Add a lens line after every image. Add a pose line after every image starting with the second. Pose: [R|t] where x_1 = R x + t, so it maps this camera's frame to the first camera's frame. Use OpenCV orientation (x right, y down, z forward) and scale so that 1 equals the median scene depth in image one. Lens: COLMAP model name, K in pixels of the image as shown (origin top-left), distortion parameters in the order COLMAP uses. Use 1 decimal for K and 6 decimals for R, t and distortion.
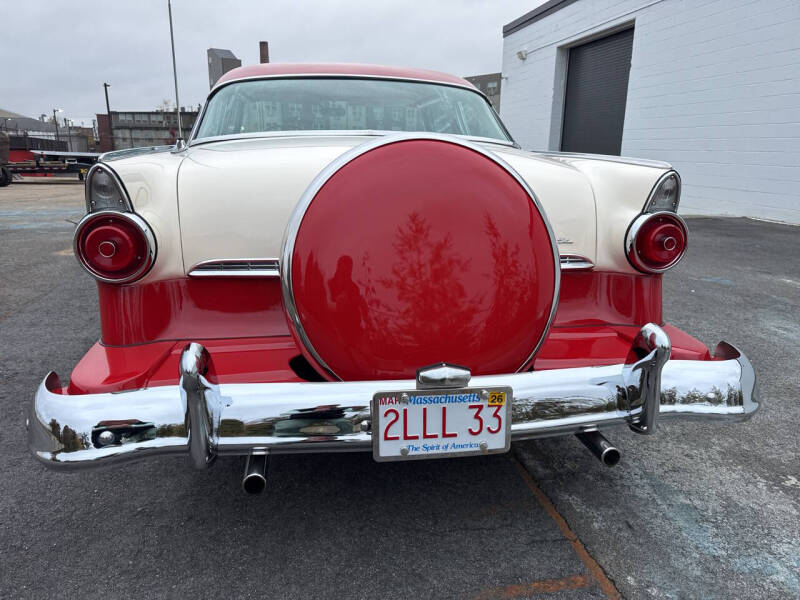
lens RADIAL K [[548.8, 0, 400.0], [0, 548.8, 300.0], [0, 0, 1]] dist [0.047824, -0.051082]
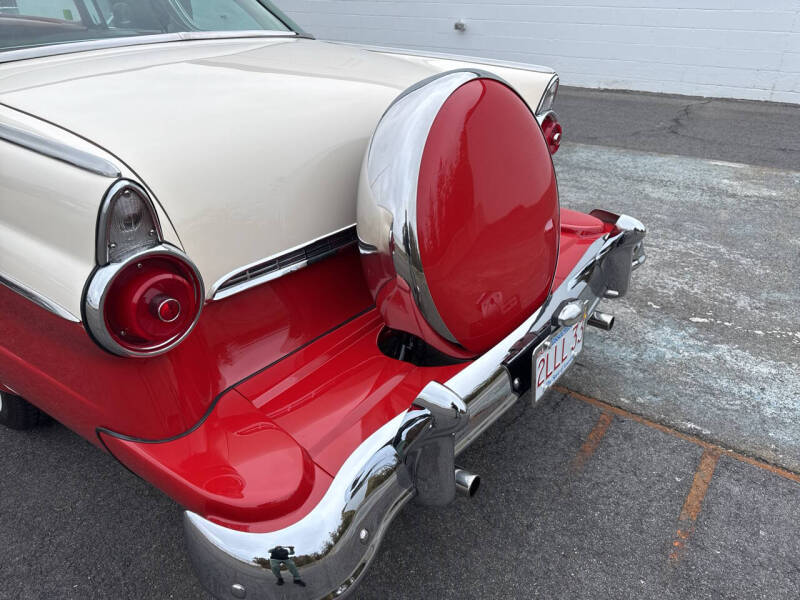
lens RADIAL K [[548.8, 0, 400.0], [0, 548.8, 300.0], [0, 0, 1]] dist [0.047824, -0.051082]
pose [[0.737588, -0.339579, 0.583652, -0.709078], [0.189778, 0.933759, 0.303446, -0.250723], [-0.648034, -0.113053, 0.753174, 0.345657]]
